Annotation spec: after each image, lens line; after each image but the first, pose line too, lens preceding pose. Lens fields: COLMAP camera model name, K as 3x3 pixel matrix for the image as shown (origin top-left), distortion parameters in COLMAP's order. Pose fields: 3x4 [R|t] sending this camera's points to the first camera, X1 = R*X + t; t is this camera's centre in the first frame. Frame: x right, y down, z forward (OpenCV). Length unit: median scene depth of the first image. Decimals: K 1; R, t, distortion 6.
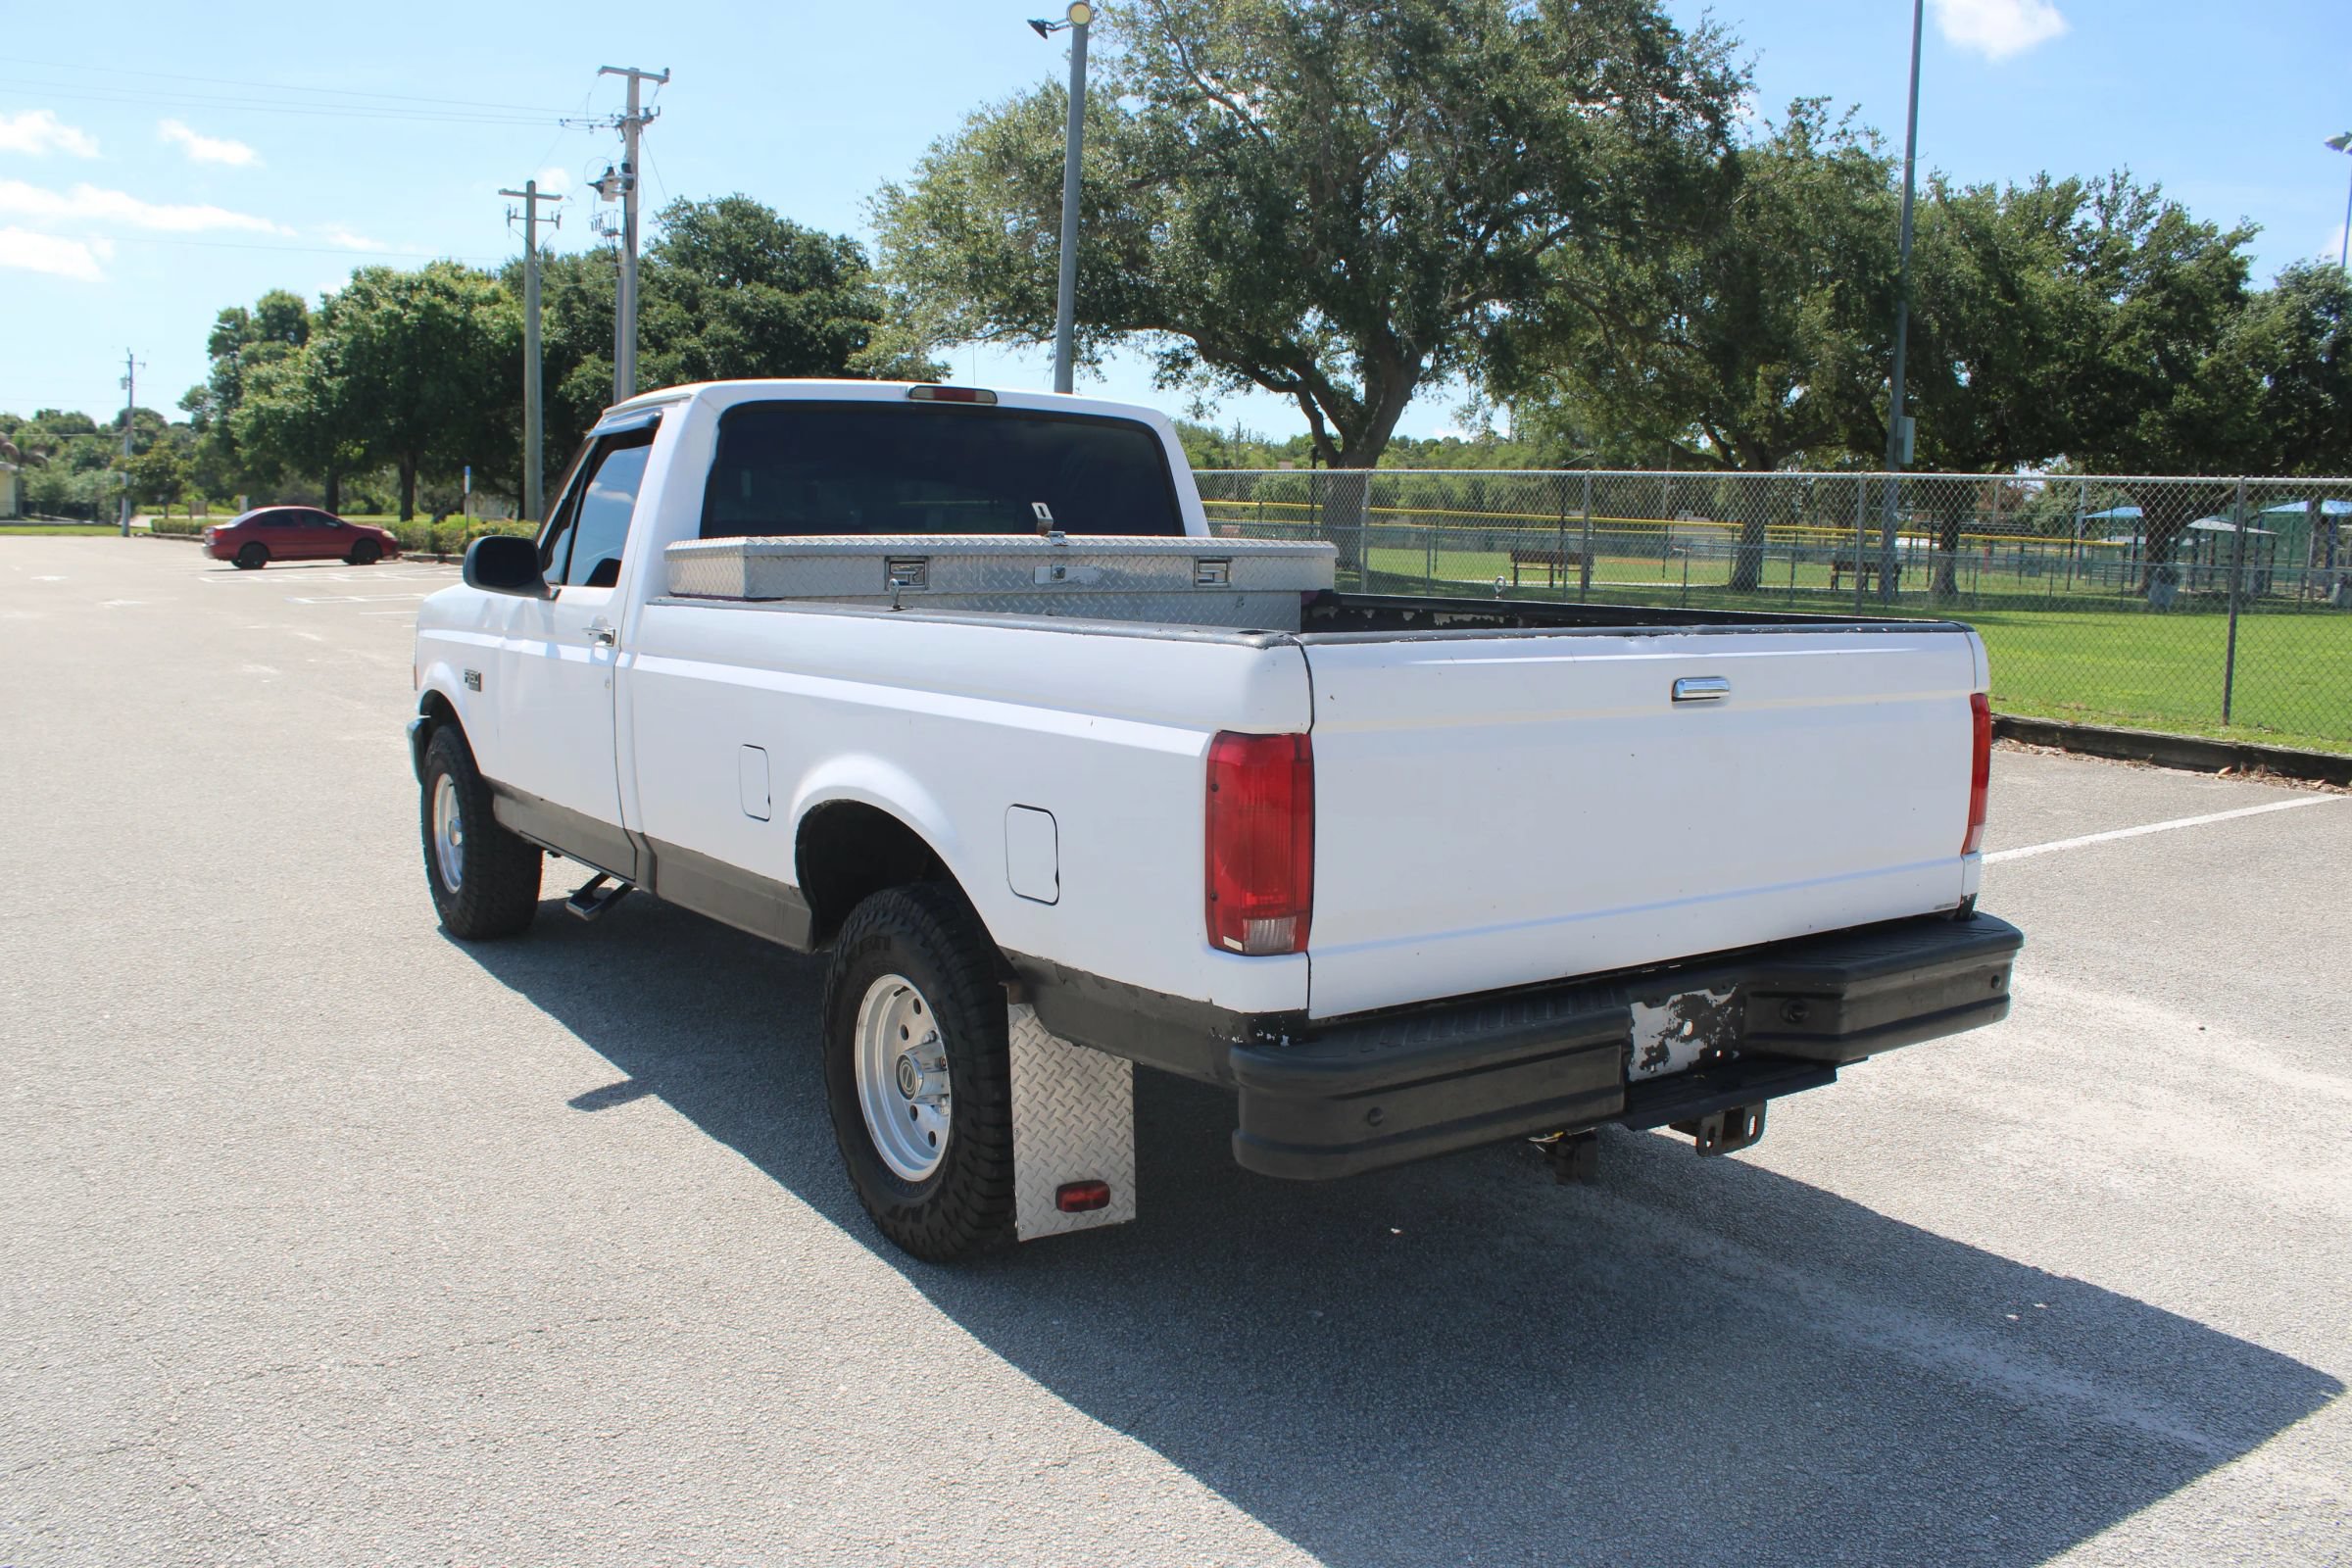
lens RADIAL K [[1946.9, 0, 1159.7], [0, 1946.9, 791.6], [0, 0, 1]] dist [-0.164416, 0.146614]
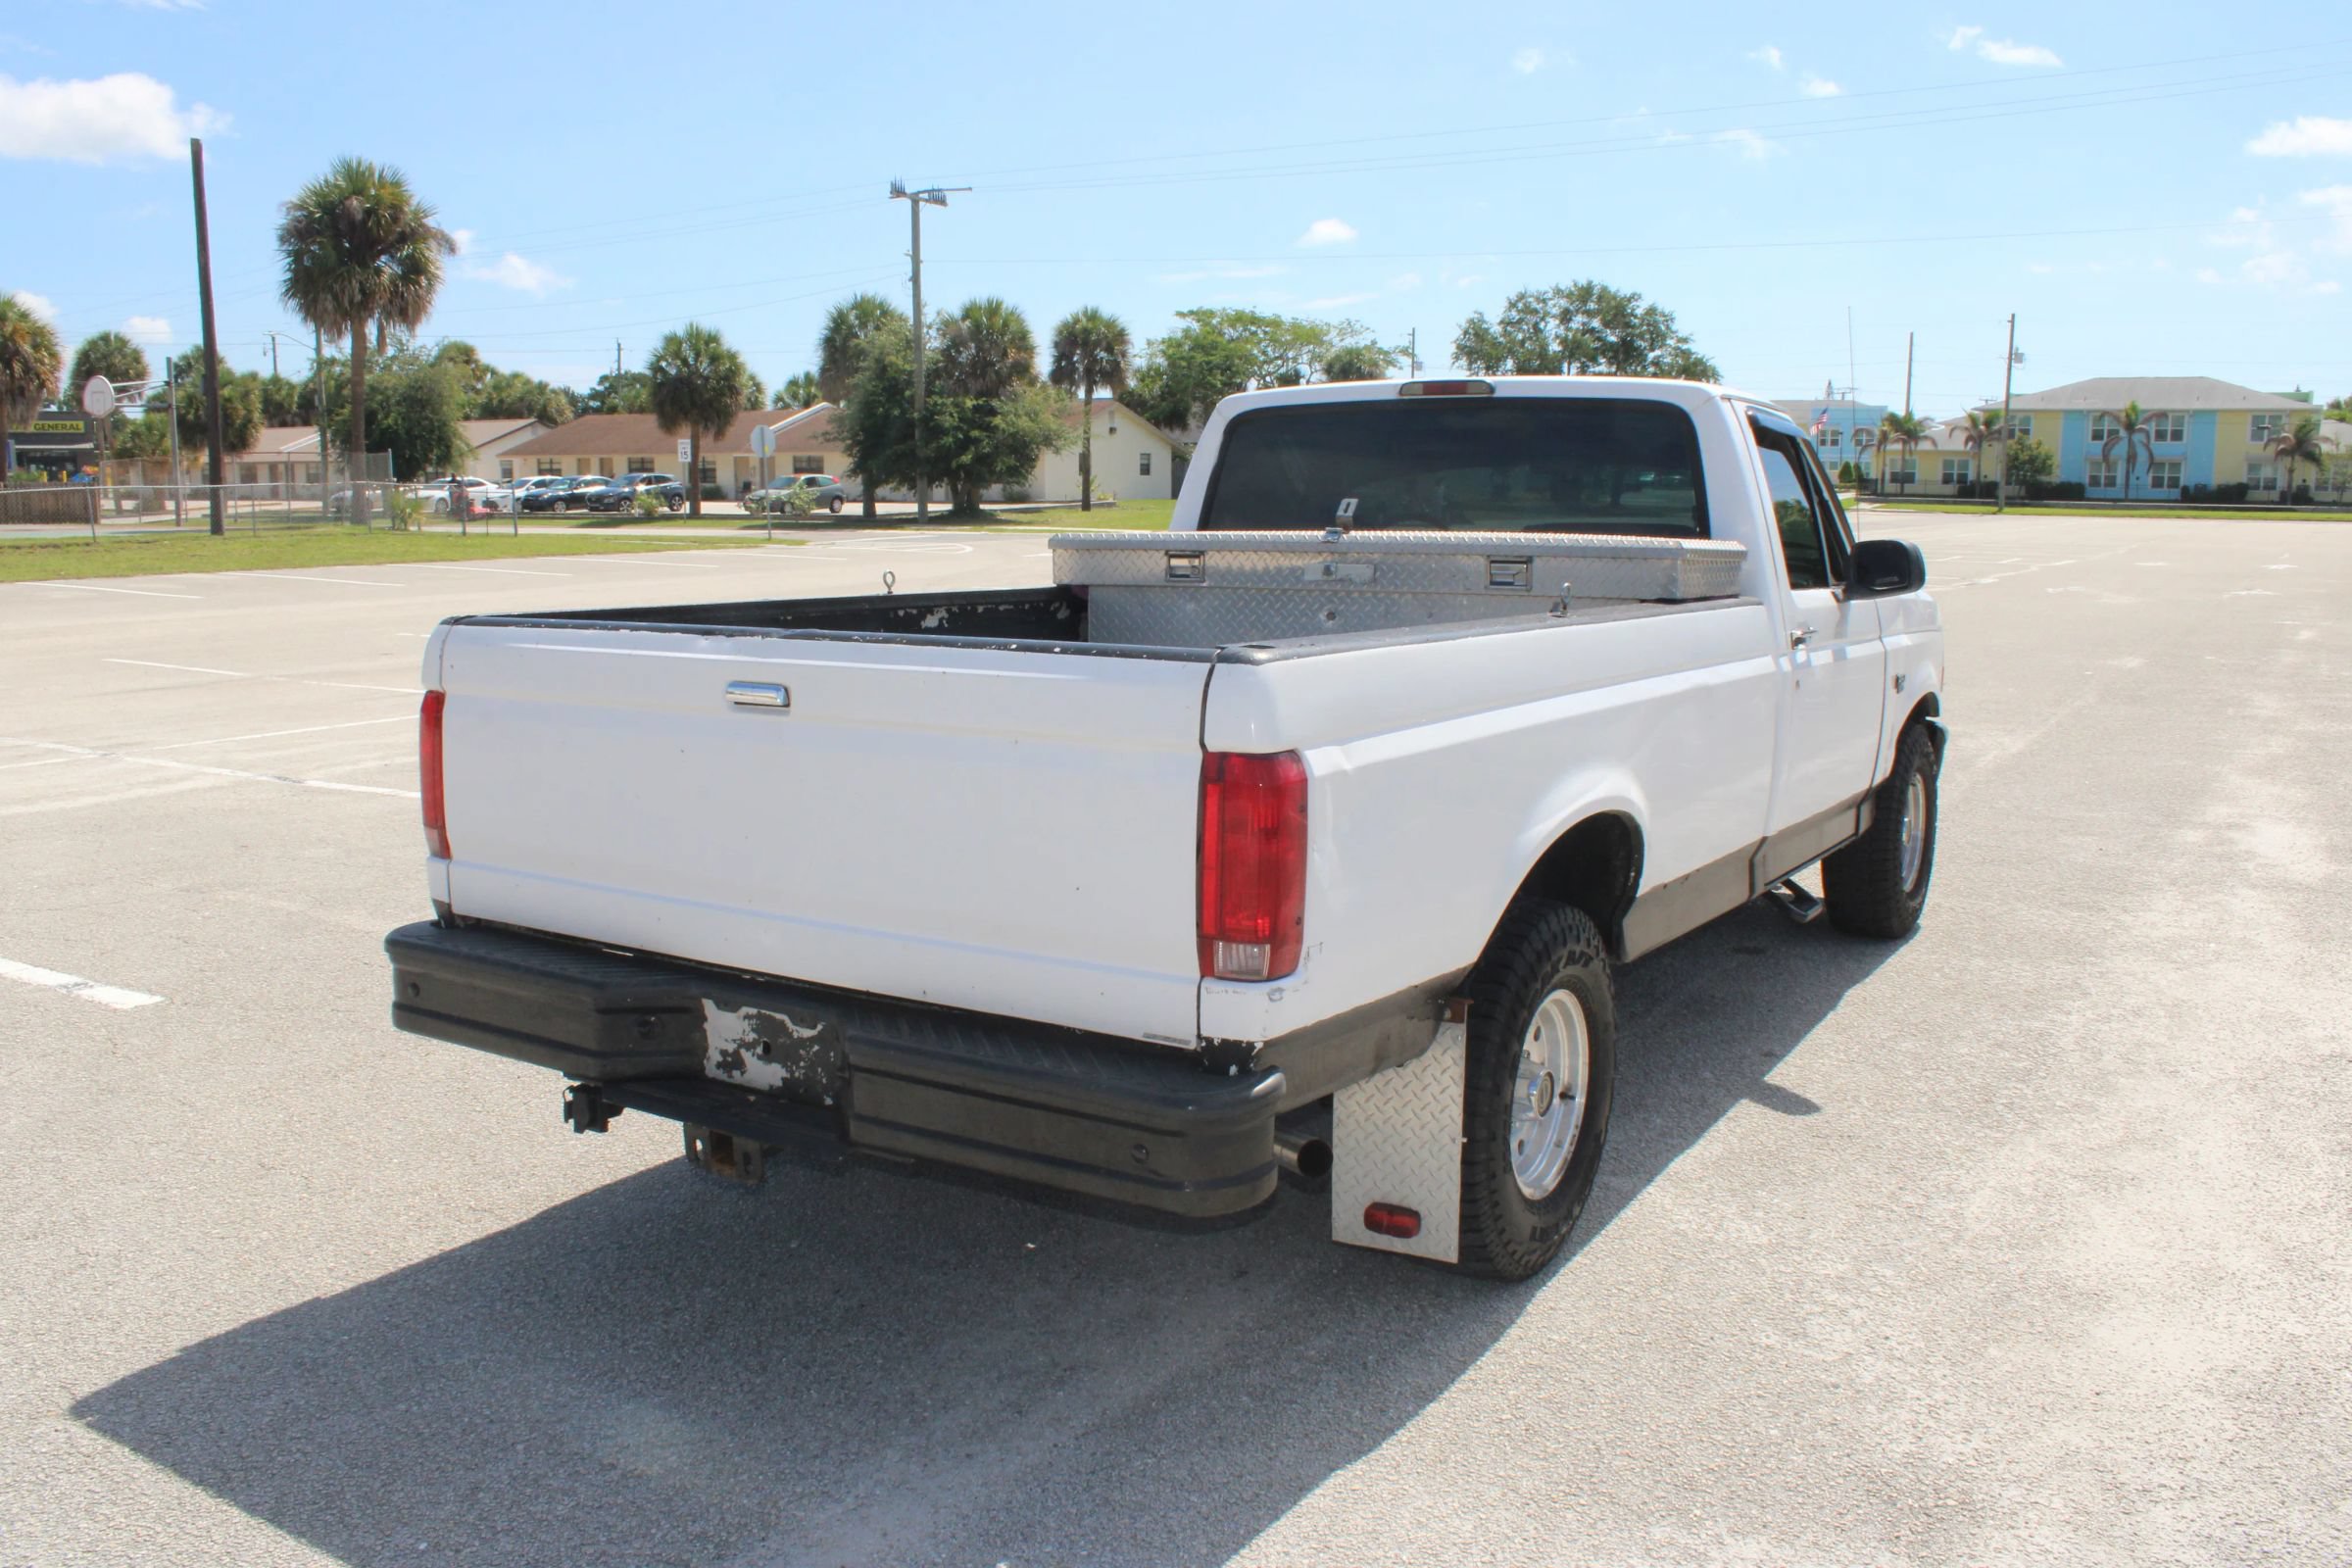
lens RADIAL K [[1941.4, 0, 1159.4], [0, 1941.4, 788.7], [0, 0, 1]] dist [-0.171676, 0.152451]
pose [[0.388144, 0.120219, -0.913724, 0.124096], [-0.117067, 0.989856, 0.080507, -0.010746], [0.914133, 0.075719, 0.398280, 0.080743]]
